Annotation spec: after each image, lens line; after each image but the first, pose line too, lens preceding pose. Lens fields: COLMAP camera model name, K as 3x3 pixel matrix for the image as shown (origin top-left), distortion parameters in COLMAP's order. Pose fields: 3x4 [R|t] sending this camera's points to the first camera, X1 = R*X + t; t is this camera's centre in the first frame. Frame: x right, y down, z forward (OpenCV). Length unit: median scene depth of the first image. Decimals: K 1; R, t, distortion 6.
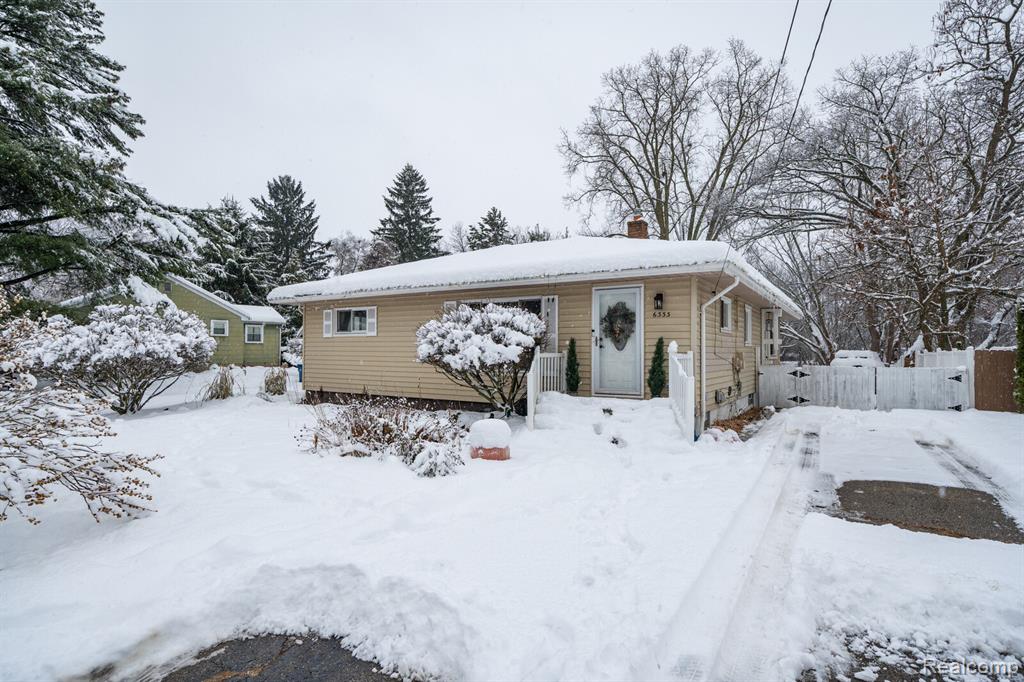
lens RADIAL K [[533.6, 0, 512.1], [0, 533.6, 346.6], [0, 0, 1]] dist [-0.004997, 0.001506]
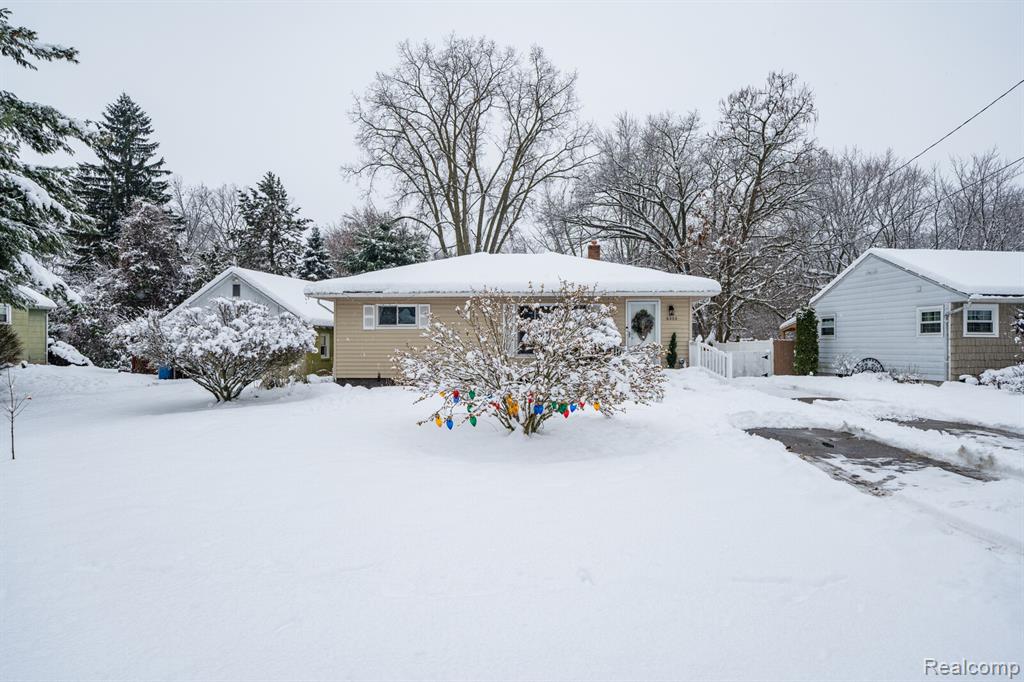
lens RADIAL K [[676.7, 0, 511.8], [0, 676.7, 338.9], [0, 0, 1]] dist [0.006960, 0.001565]
pose [[0.870810, -0.000276, 0.491620, -0.537945], [0.000106, 1.000000, 0.000373, 0.001298], [-0.491620, -0.000272, 0.870810, -0.269979]]
